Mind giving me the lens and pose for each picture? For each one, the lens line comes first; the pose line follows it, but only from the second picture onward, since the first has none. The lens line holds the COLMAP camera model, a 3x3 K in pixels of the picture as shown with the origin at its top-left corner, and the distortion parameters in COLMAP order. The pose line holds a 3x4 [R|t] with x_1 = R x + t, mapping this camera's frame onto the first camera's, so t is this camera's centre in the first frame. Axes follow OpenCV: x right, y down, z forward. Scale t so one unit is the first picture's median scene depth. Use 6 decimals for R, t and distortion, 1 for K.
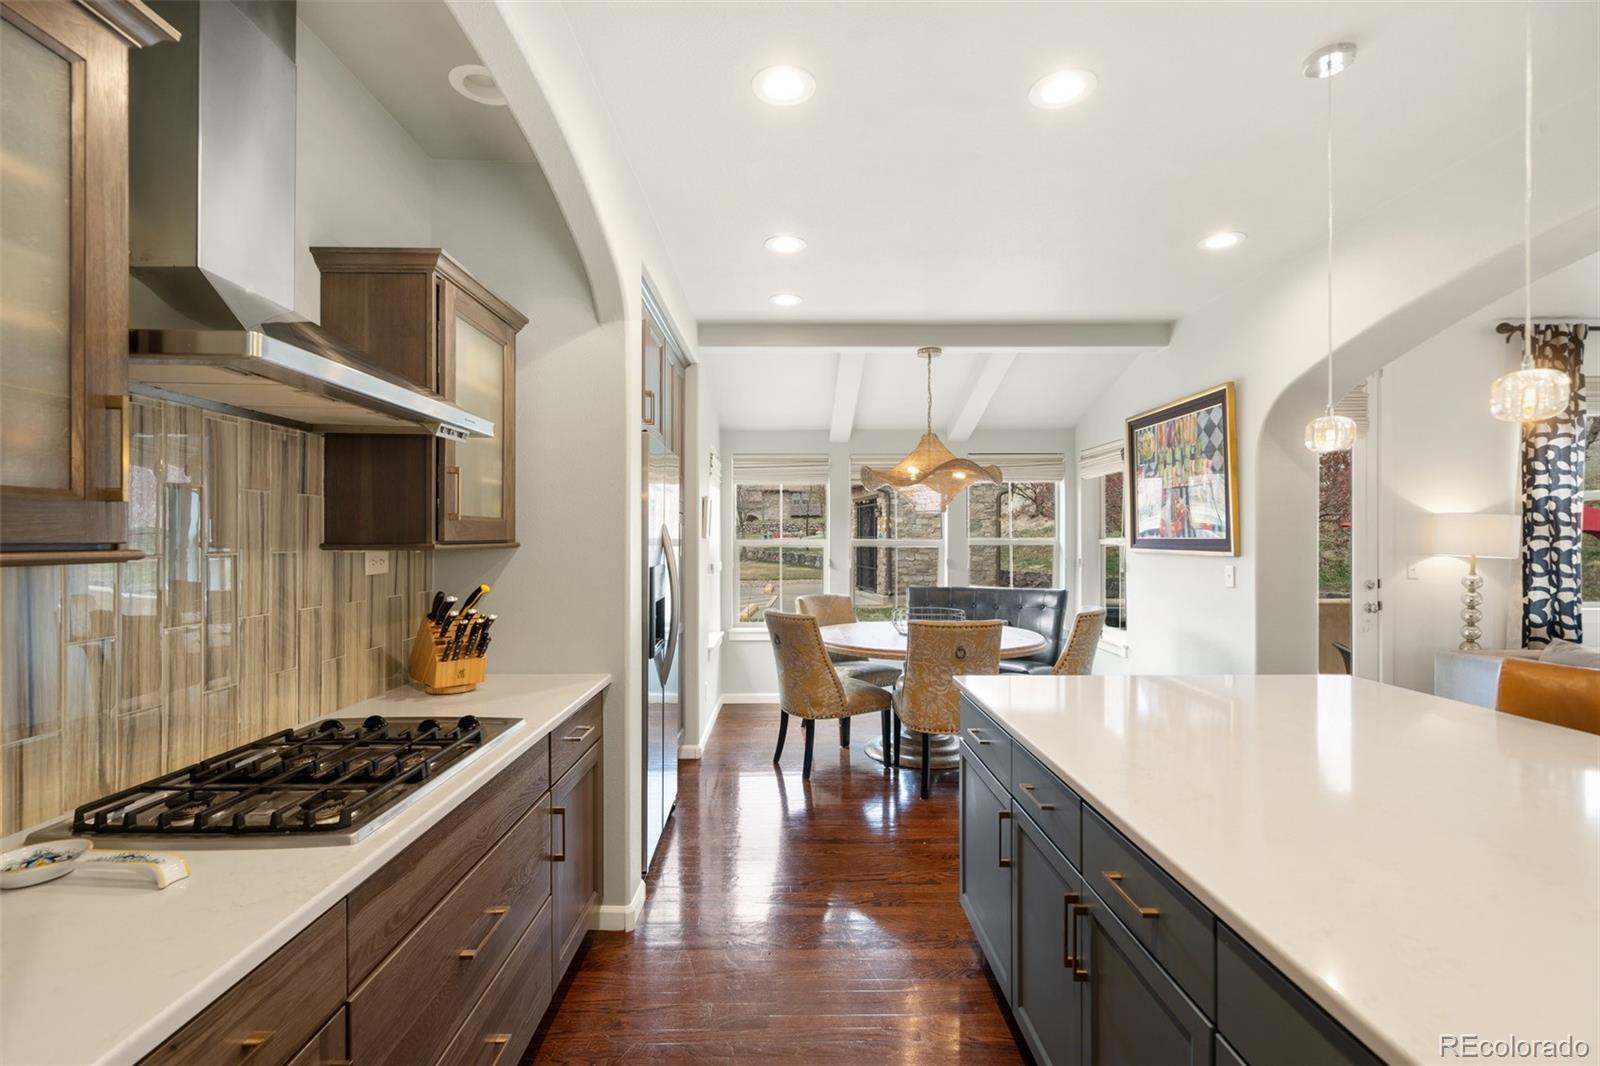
lens RADIAL K [[749.2, 0, 808.5], [0, 749.2, 538.9], [0, 0, 1]] dist [-0.000733, -0.001218]
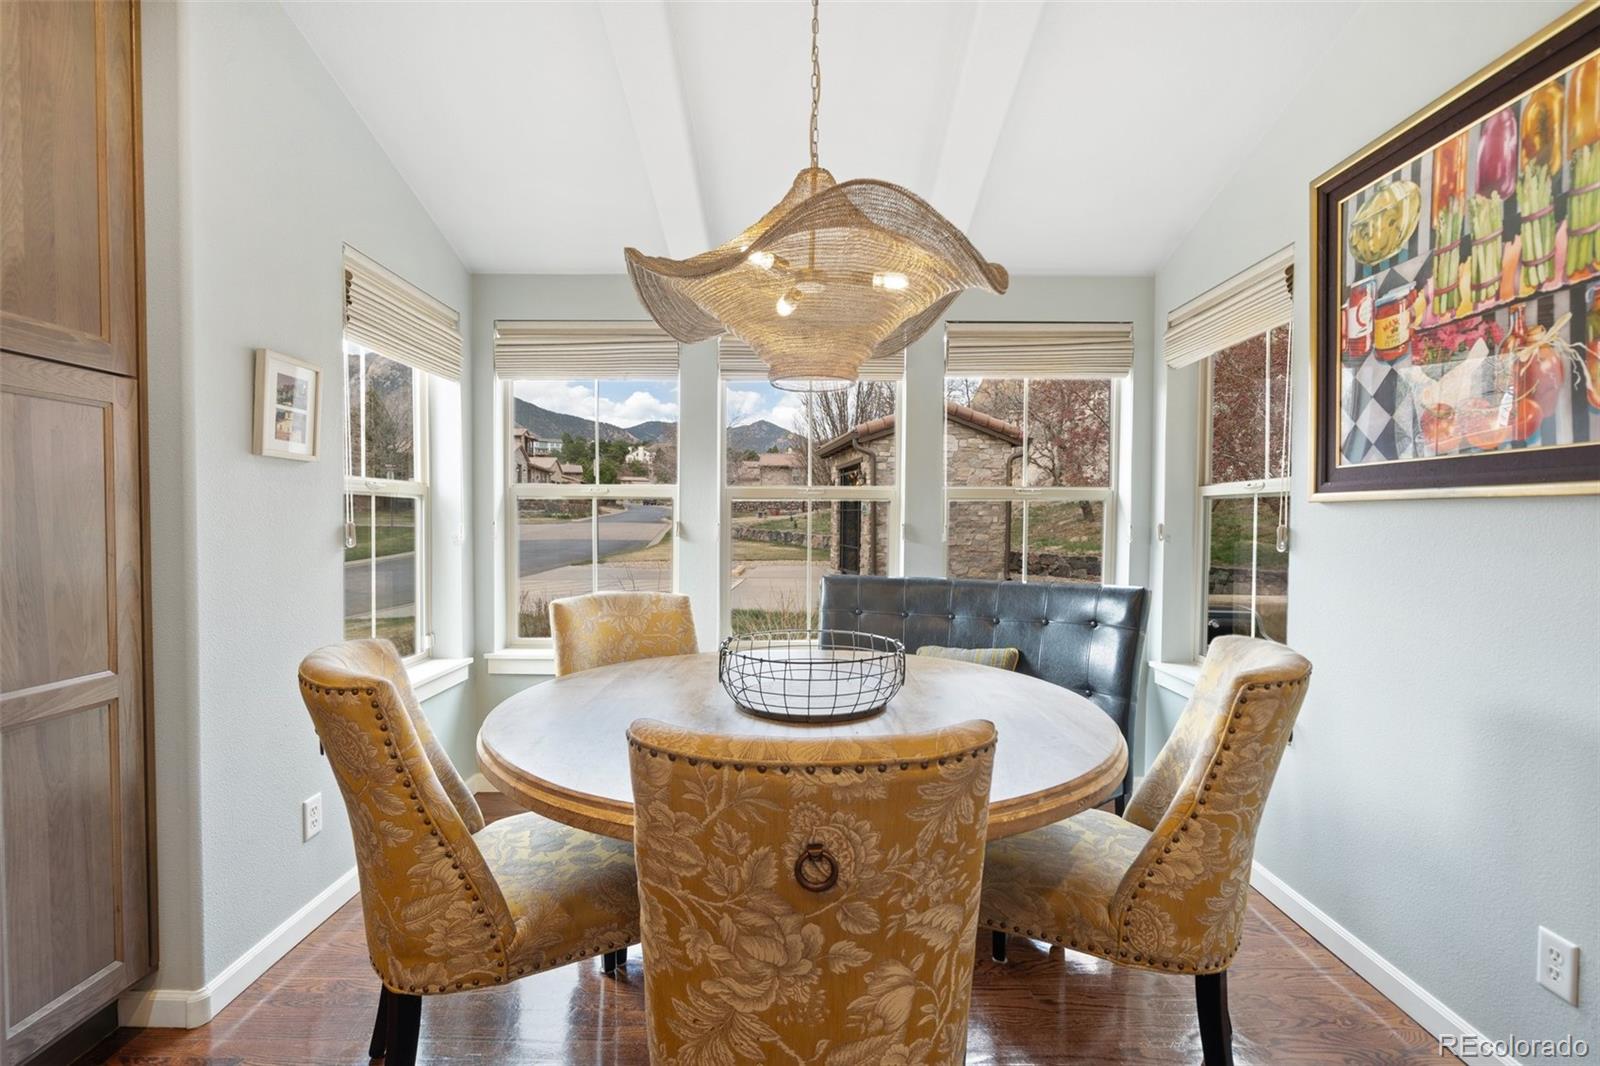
lens RADIAL K [[749.2, 0, 796.0], [0, 749.2, 535.9], [0, 0, 1]] dist [-0.000733, -0.001218]
pose [[0.999485, 0.008291, -0.031016, 0.129772], [-0.007625, 0.999739, 0.021522, 0.025465], [0.031186, -0.021275, 0.999287, 0.486323]]
